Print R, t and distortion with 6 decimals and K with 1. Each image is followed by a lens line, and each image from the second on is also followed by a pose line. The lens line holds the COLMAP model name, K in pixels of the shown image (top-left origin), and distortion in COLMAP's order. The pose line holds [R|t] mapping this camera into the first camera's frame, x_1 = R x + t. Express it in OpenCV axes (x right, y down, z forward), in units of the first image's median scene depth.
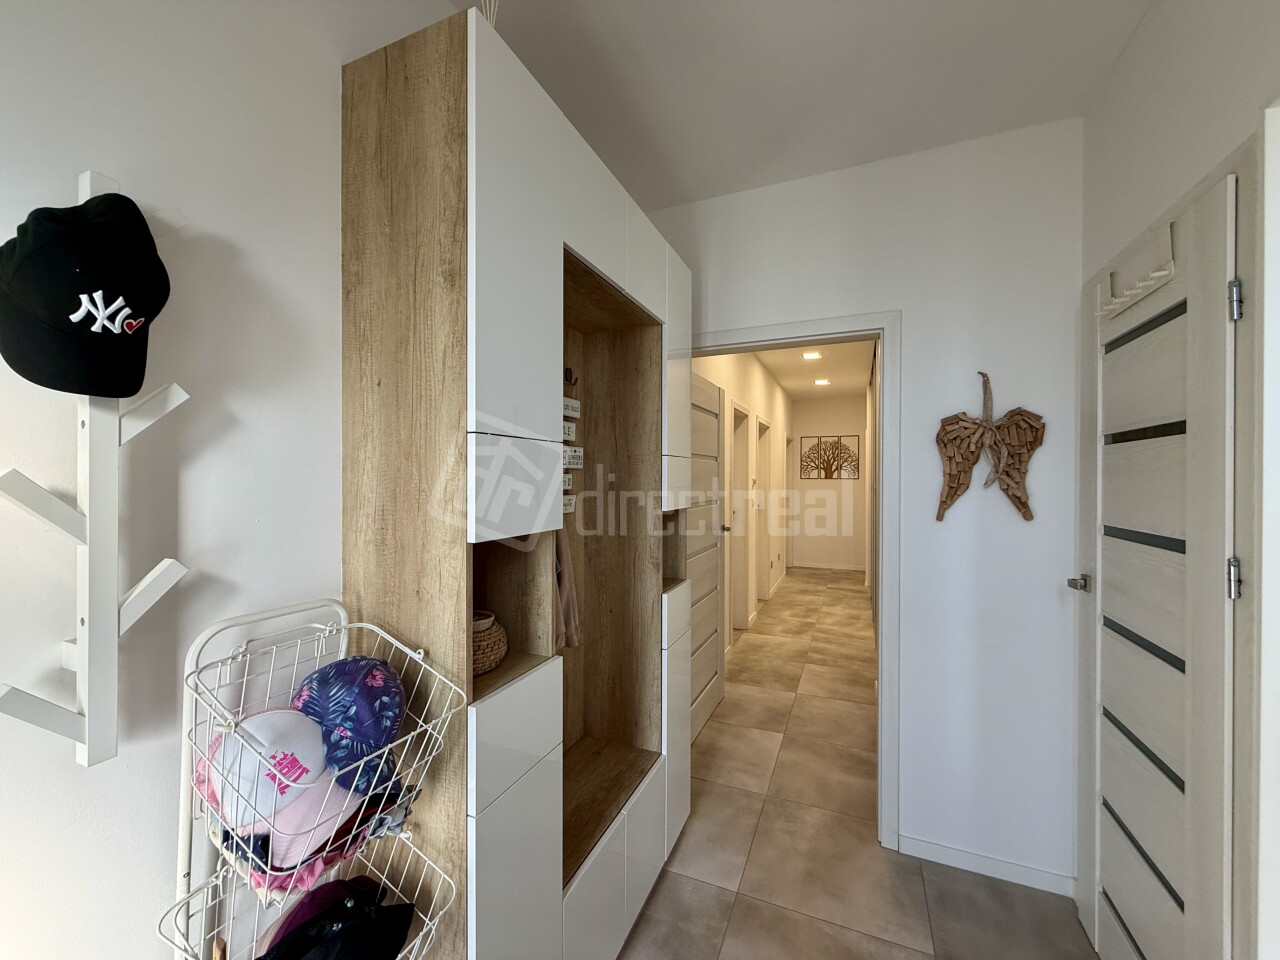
lens RADIAL K [[516.1, 0, 635.0], [0, 516.1, 479.6], [0, 0, 1]] dist [0.002248, -0.000709]
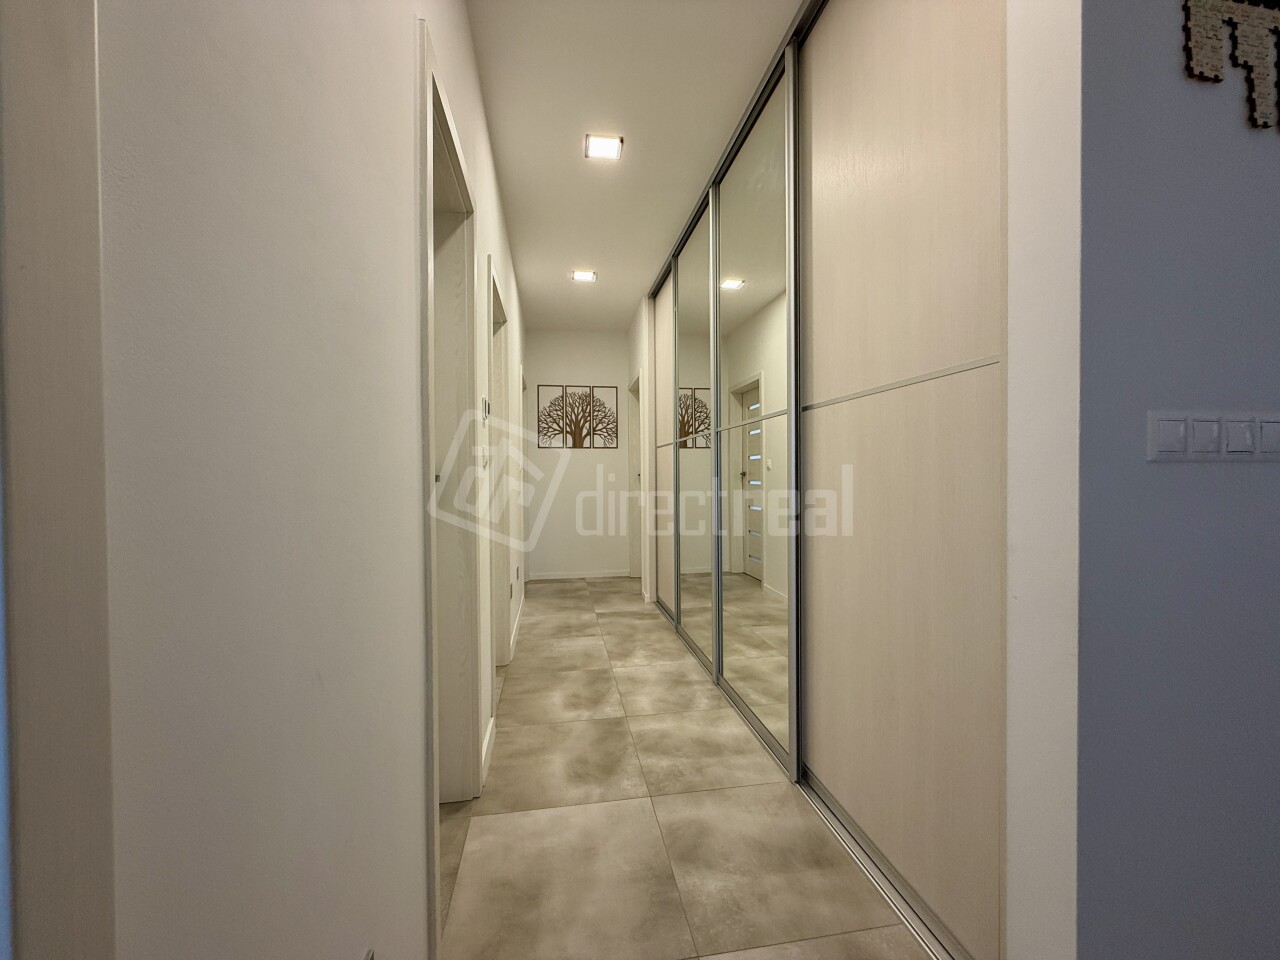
lens RADIAL K [[516.1, 0, 633.5], [0, 516.1, 482.5], [0, 0, 1]] dist [0.002248, -0.000709]
pose [[0.845398, -0.011355, 0.534016, 0.097035], [0.008201, 0.999932, 0.008279, 0.054688], [-0.534074, -0.002620, 0.845434, 0.523626]]
